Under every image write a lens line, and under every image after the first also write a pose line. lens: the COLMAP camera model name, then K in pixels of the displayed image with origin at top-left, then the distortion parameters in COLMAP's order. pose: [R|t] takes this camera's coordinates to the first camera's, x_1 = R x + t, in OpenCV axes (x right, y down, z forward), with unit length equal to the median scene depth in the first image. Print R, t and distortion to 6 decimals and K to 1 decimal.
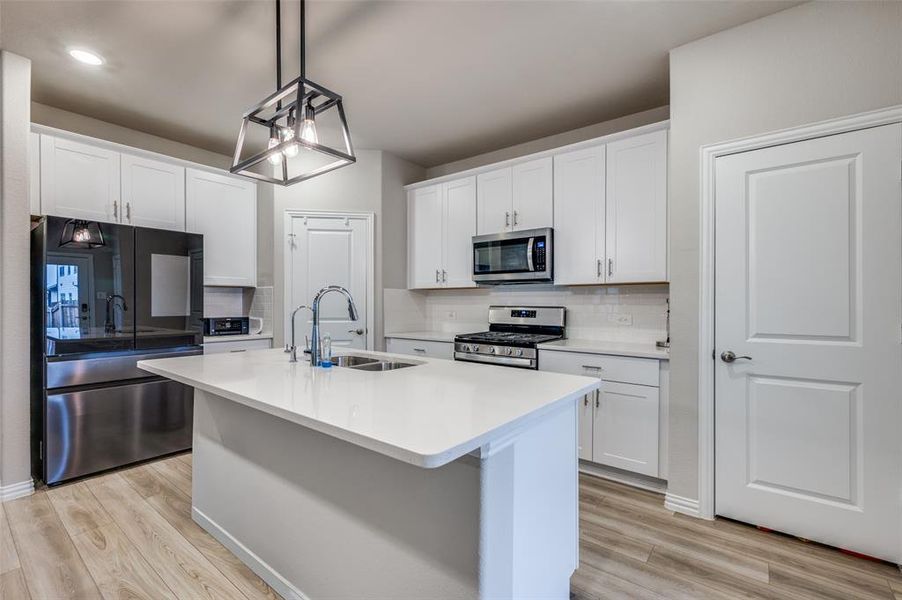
lens RADIAL K [[394.0, 0, 456.7], [0, 394.0, 304.3], [0, 0, 1]] dist [0.000110, 0.000056]
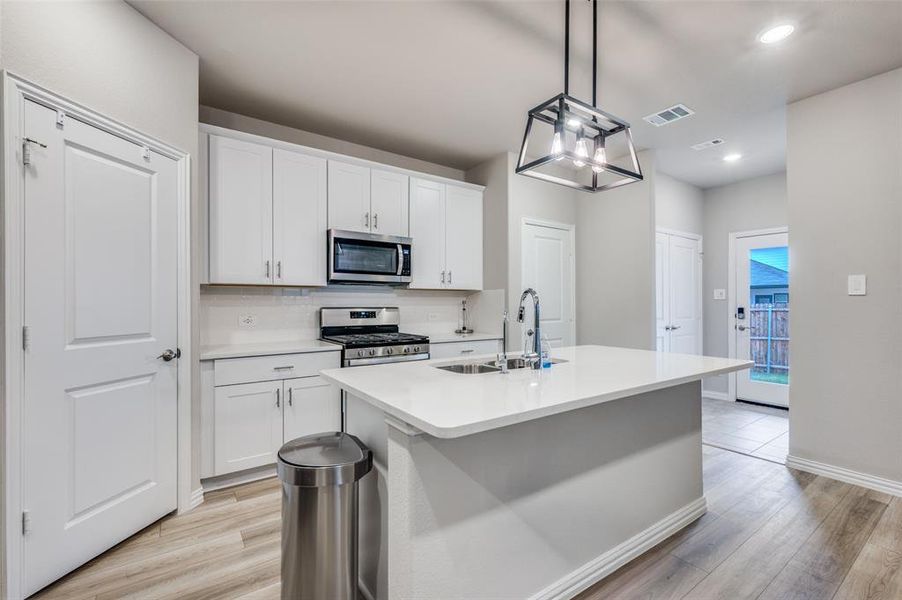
lens RADIAL K [[394.0, 0, 453.3], [0, 394.0, 303.1], [0, 0, 1]] dist [0.000110, 0.000056]
pose [[0.291758, -0.001432, 0.956491, -0.734958], [0.004765, 0.999989, 0.000044, -0.005027], [-0.956480, 0.004545, 0.291762, 0.489623]]
